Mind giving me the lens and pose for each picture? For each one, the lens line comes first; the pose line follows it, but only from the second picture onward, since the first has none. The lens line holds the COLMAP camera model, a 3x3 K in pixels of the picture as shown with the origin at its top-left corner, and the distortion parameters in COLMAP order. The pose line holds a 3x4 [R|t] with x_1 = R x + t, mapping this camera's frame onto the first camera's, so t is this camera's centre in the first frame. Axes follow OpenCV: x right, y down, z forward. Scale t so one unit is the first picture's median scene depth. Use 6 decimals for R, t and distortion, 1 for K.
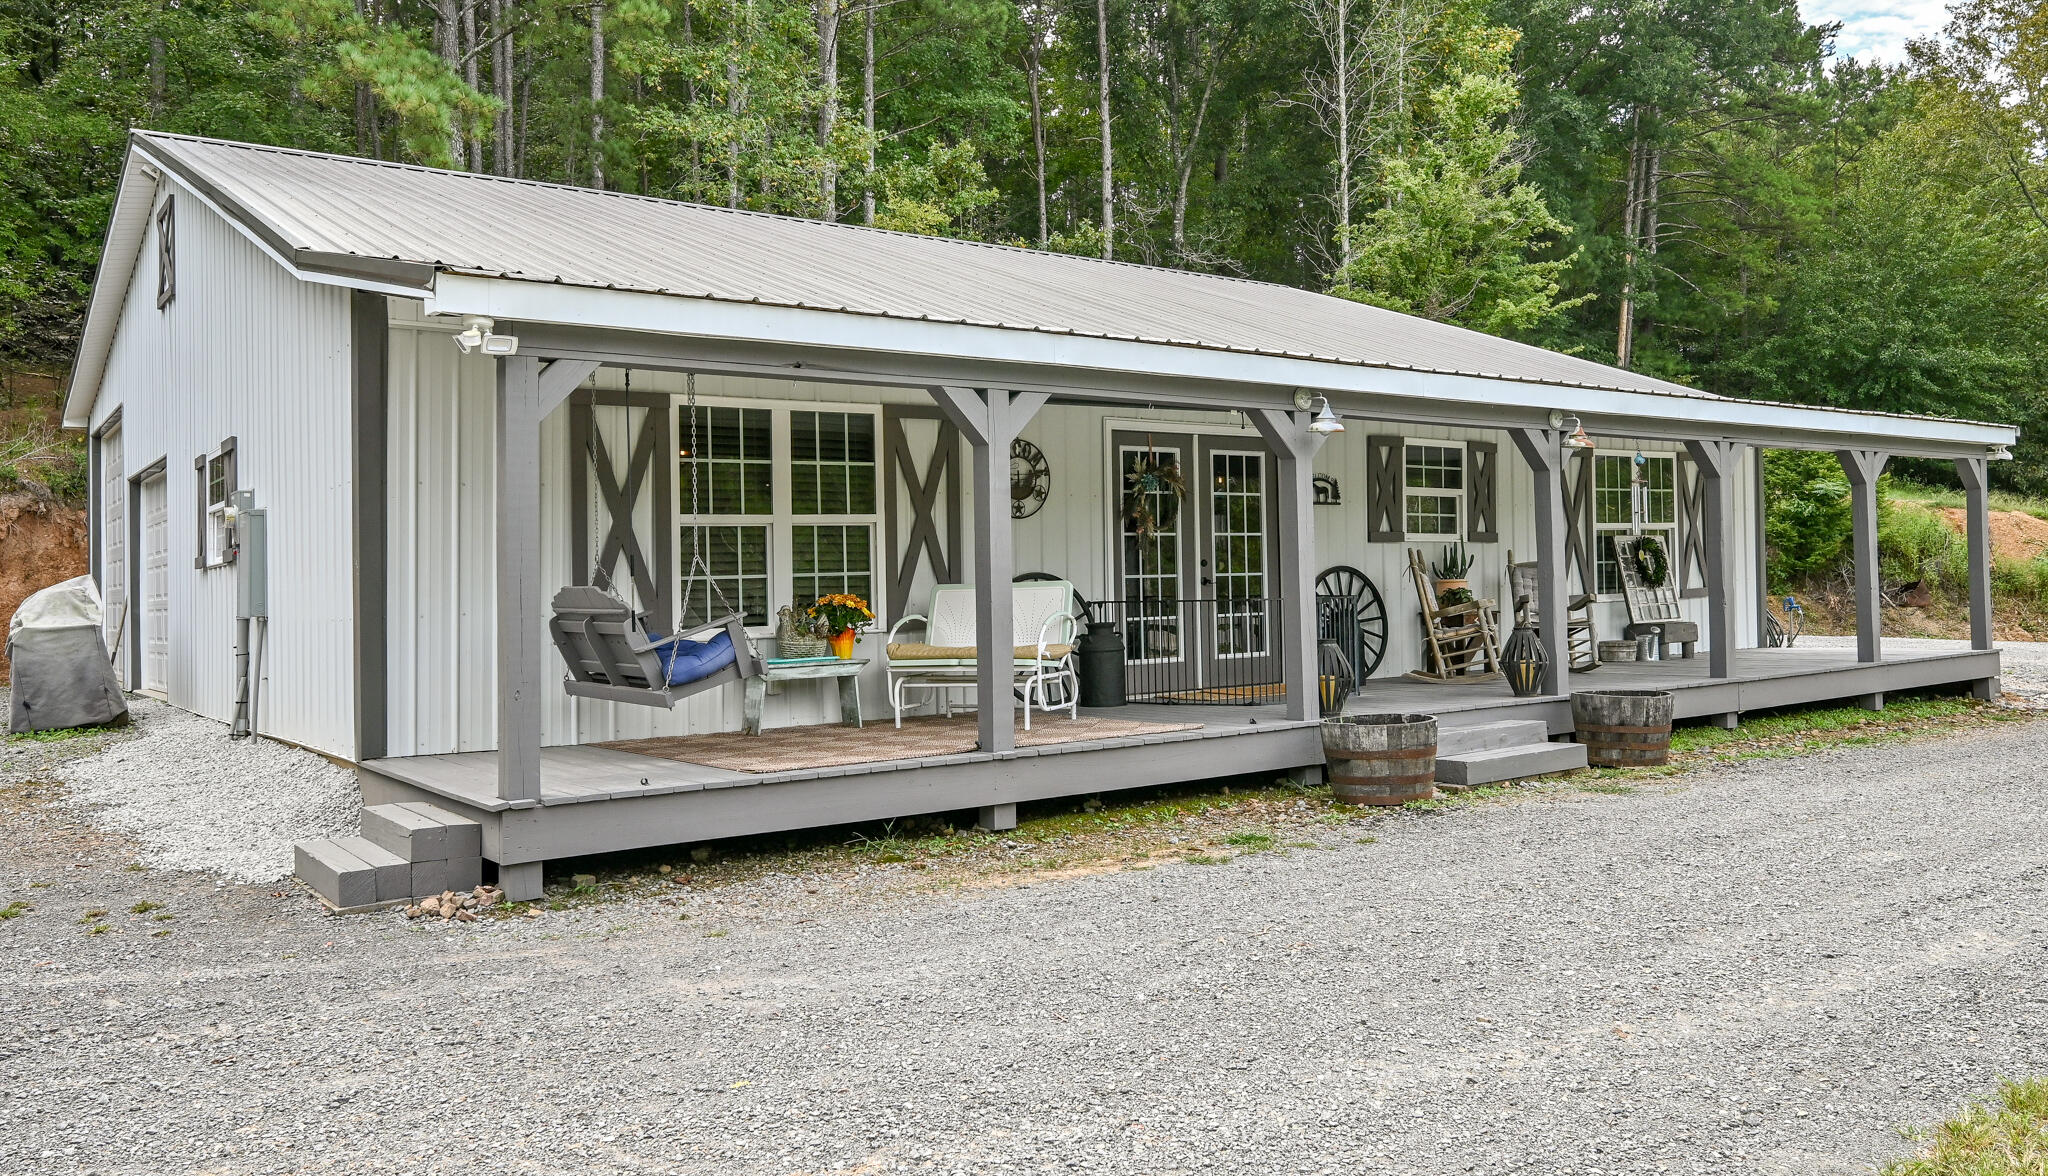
lens RADIAL K [[1524.6, 0, 1019.7], [0, 1524.6, 555.4], [0, 0, 1]] dist [-0.003361, 0.003931]
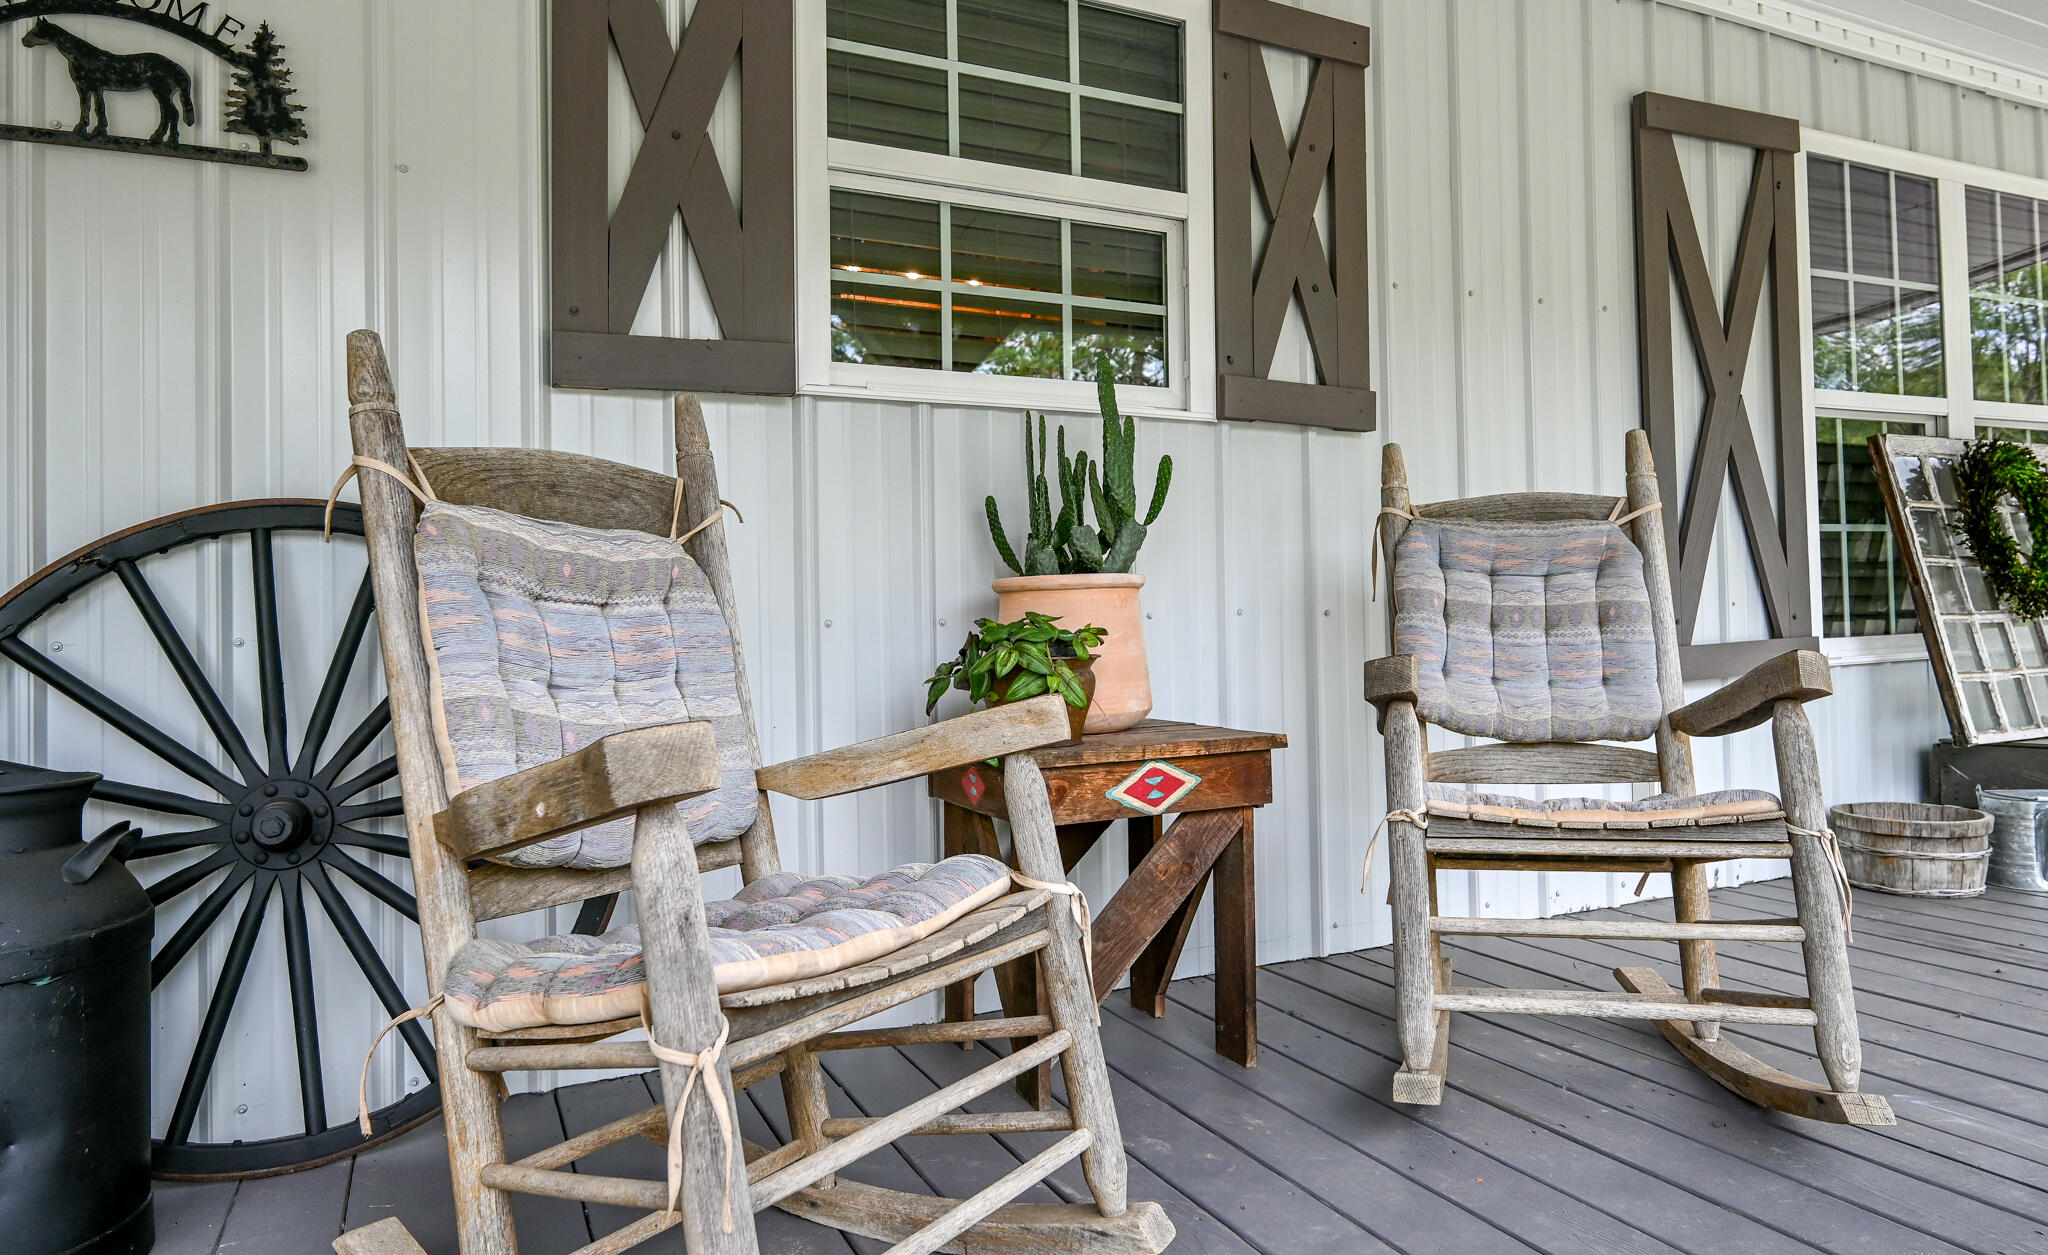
lens RADIAL K [[1258.3, 0, 1027.7], [0, 1258.3, 579.9], [0, 0, 1]] dist [-0.002164, -0.000992]
pose [[0.981934, -0.008997, -0.189010, 0.302539], [0.007199, 0.999922, -0.010199, 0.017313], [0.189087, 0.008654, 0.981922, 0.807090]]
